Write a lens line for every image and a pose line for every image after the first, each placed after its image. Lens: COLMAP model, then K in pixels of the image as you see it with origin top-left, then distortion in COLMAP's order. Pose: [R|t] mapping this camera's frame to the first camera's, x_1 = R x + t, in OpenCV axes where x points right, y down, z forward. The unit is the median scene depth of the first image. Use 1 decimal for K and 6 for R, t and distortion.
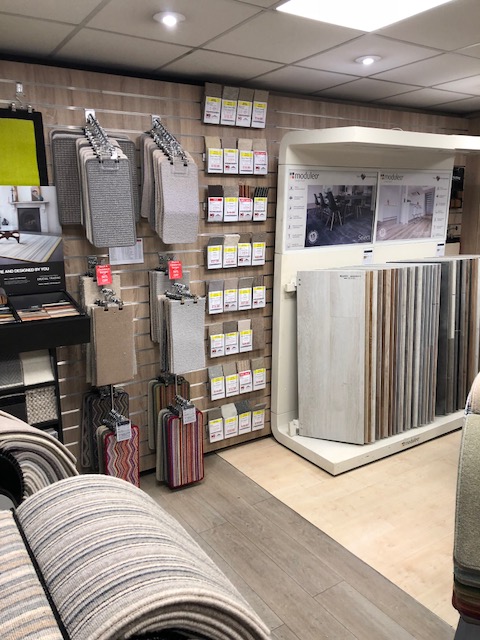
lens RADIAL K [[545.8, 0, 239.3], [0, 545.8, 323.6], [0, 0, 1]] dist [0.015545, -0.023650]
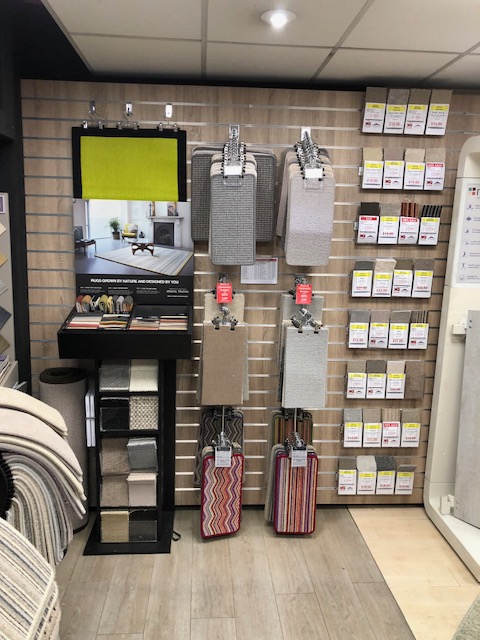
lens RADIAL K [[545.8, 0, 238.8], [0, 545.8, 318.0], [0, 0, 1]] dist [0.015545, -0.023650]
pose [[0.857943, 0.112079, -0.501369, 0.240614], [-0.134462, 0.990882, -0.008584, -0.035841], [0.495836, 0.074780, 0.865191, 0.159971]]
